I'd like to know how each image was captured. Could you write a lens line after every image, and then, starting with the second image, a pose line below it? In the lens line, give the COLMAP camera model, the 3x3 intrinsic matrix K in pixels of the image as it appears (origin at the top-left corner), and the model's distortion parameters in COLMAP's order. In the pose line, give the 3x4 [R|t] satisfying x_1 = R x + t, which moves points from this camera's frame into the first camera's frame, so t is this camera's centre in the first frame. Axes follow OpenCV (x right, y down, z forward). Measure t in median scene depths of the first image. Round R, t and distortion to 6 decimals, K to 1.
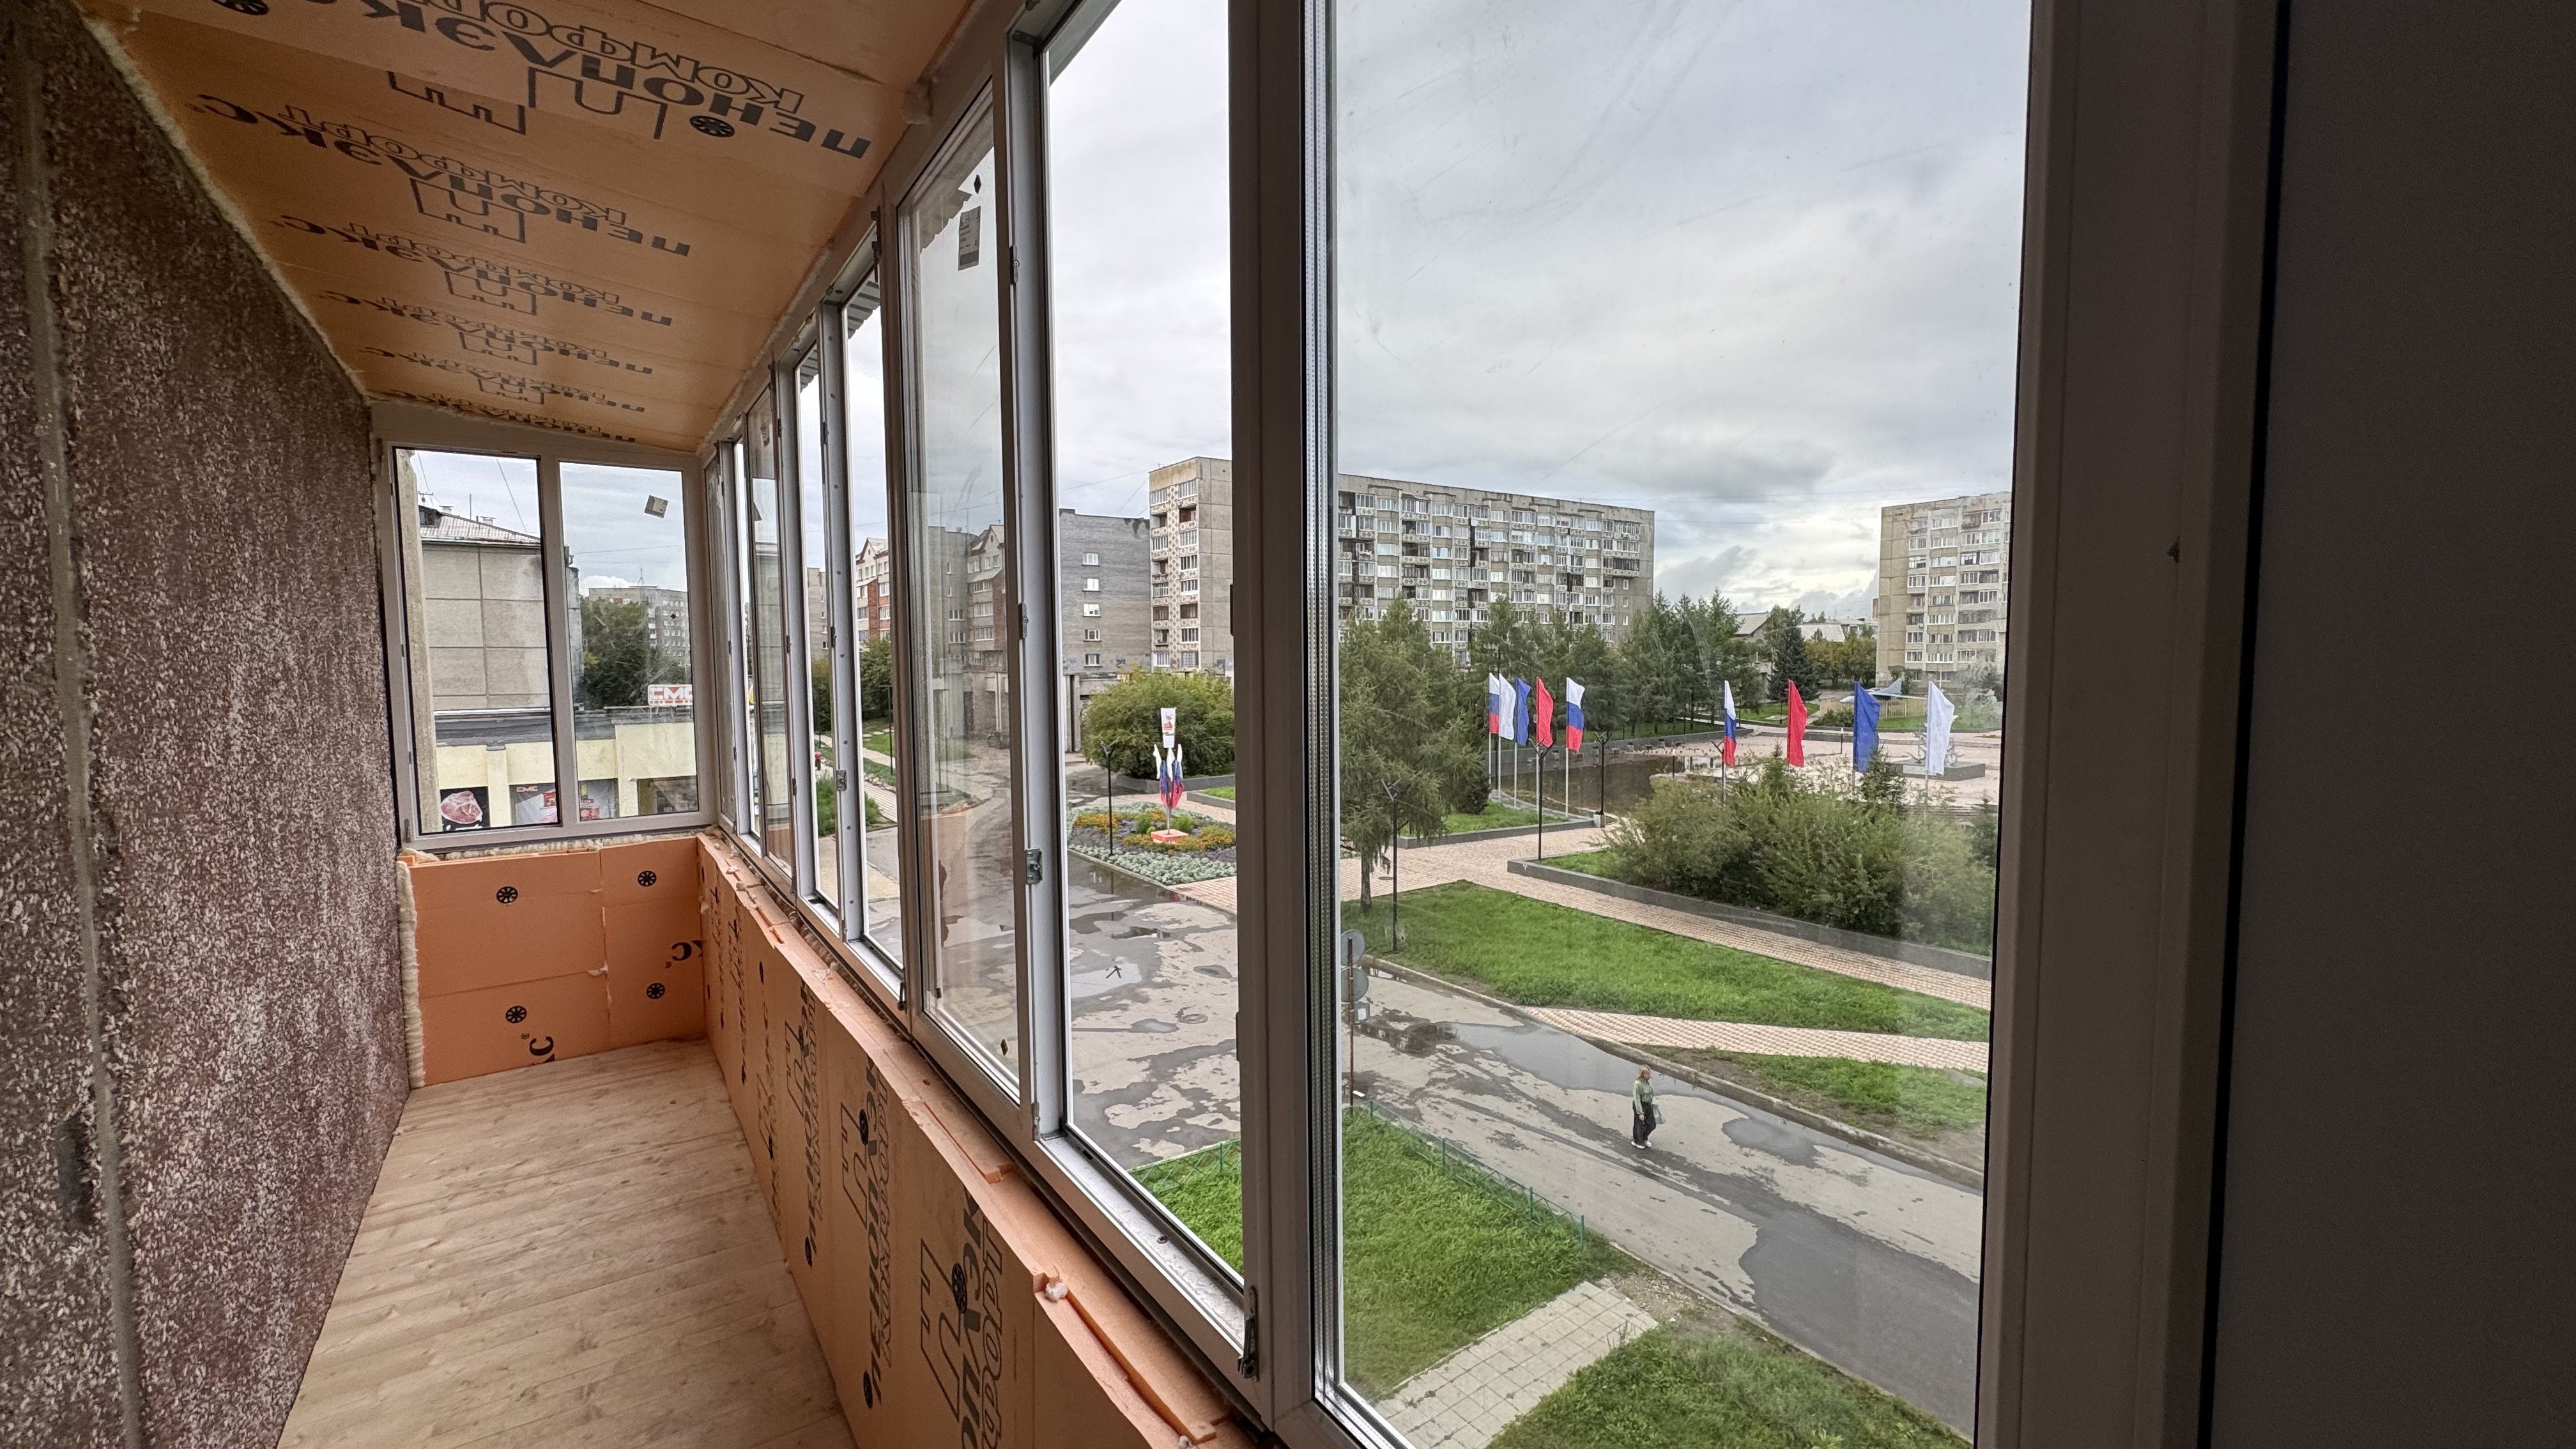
lens RADIAL K [[1019.0, 0, 1284.9], [0, 1019.0, 724.8], [0, 0, 1]] dist [-0.001870, 0.000574]
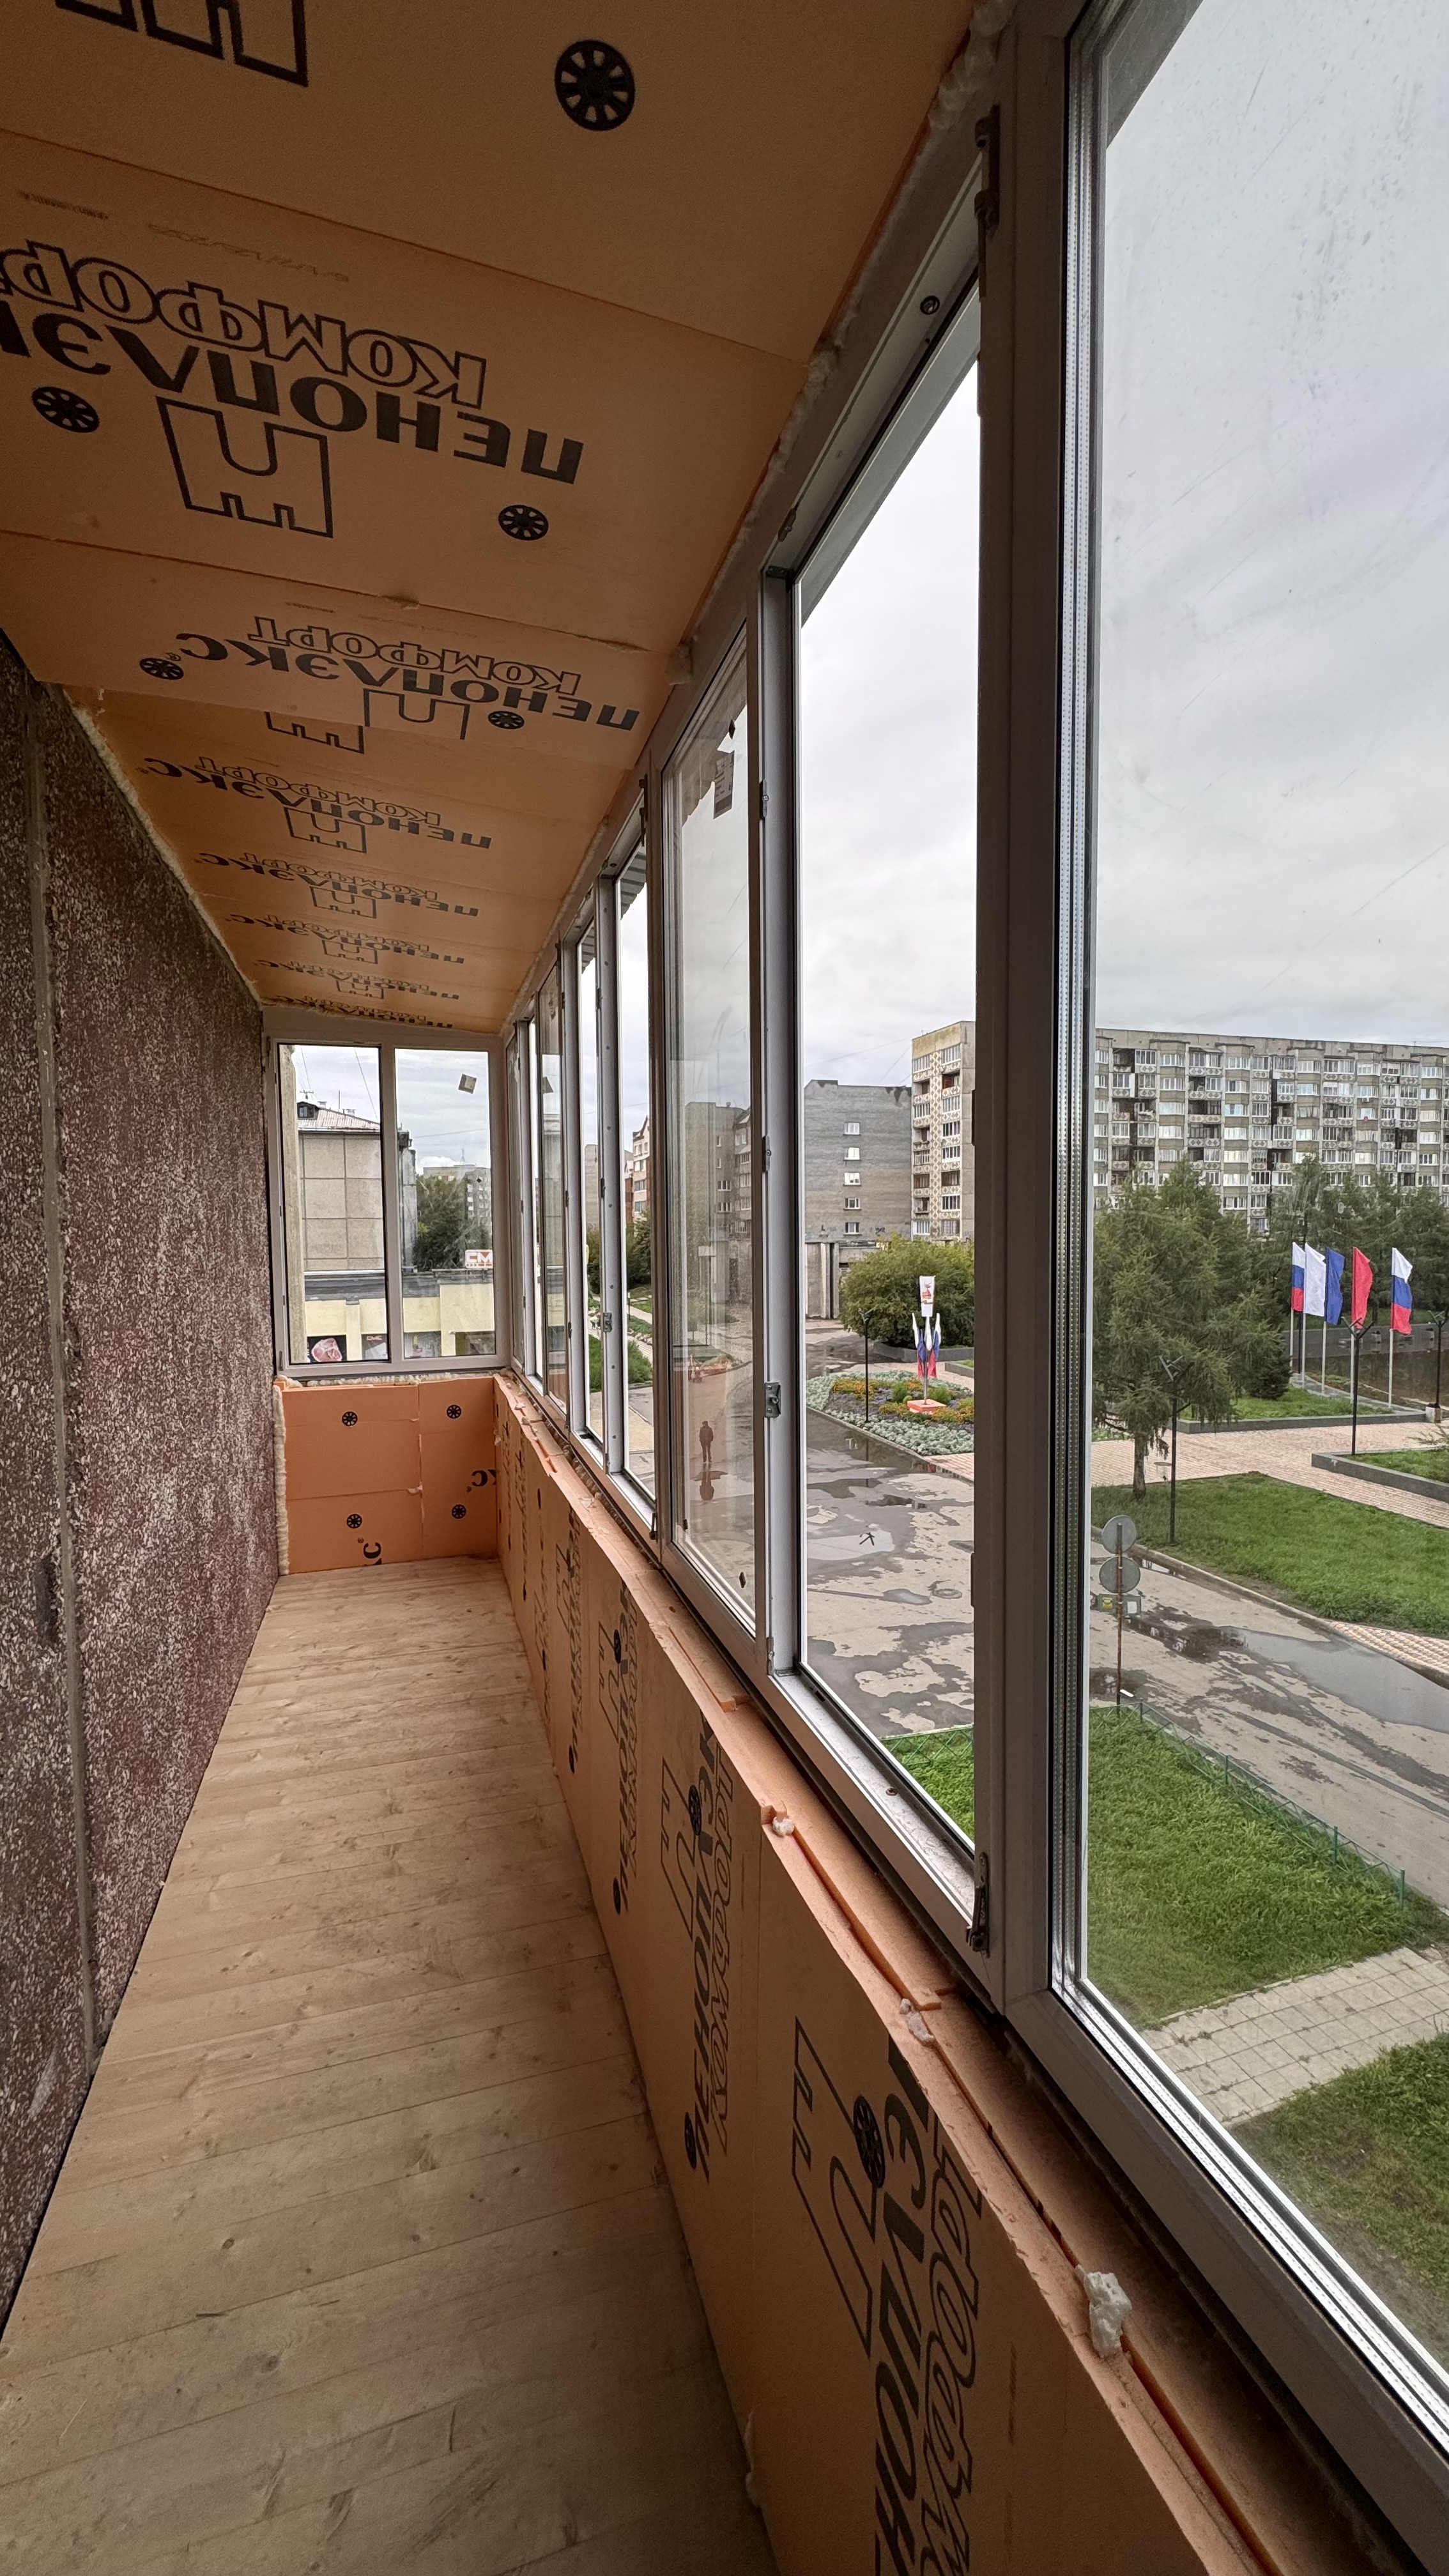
lens RADIAL K [[1019.0, 0, 723.7], [0, 1019.0, 1288.8], [0, 0, 1]] dist [-0.001870, 0.000574]
pose [[0.951977, 0.016786, -0.305710, 0.006282], [-0.018103, 0.999835, -0.001472, 0.016367], [0.305635, 0.006935, 0.952124, 0.016554]]
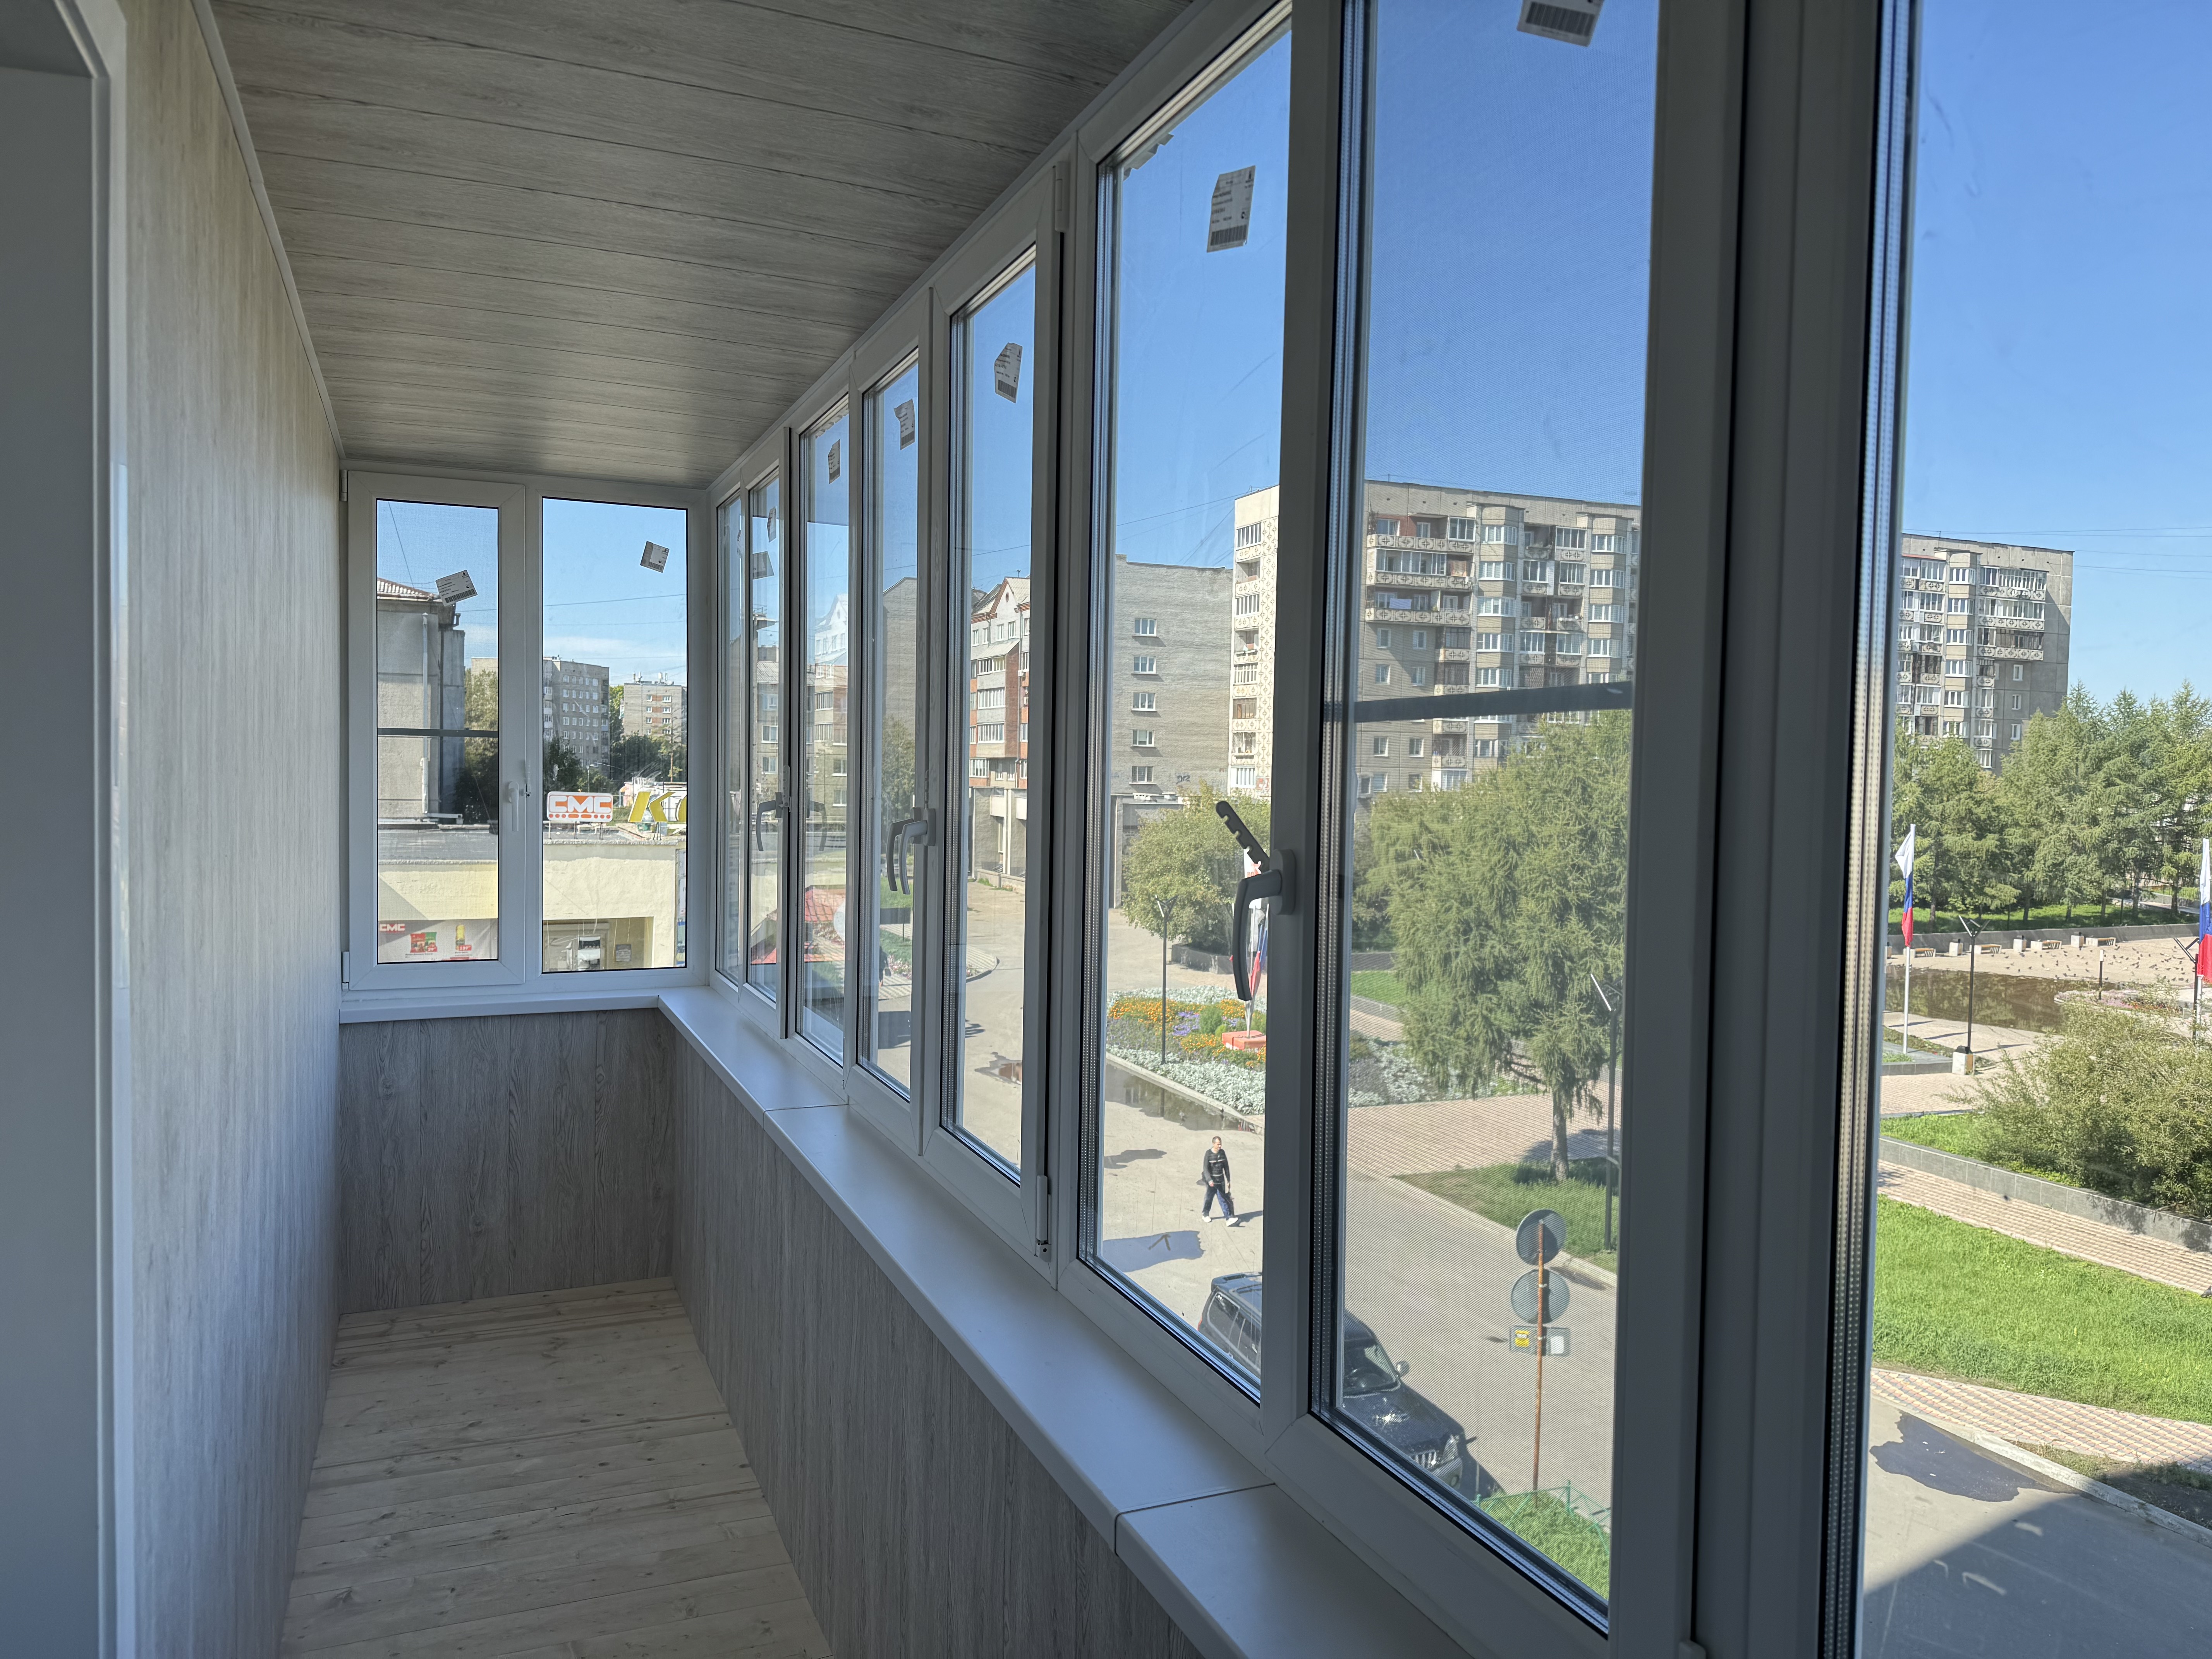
lens RADIAL K [[1527.8, 0, 1115.0], [0, 1527.8, 821.7], [0, 0, 1]] dist [0.062027, -0.072957]
pose [[0.978889, 0.032018, -0.201868, -0.082622], [-0.039037, 0.998760, -0.030884, 0.003065], [0.200629, 0.038112, 0.978926, -0.052779]]
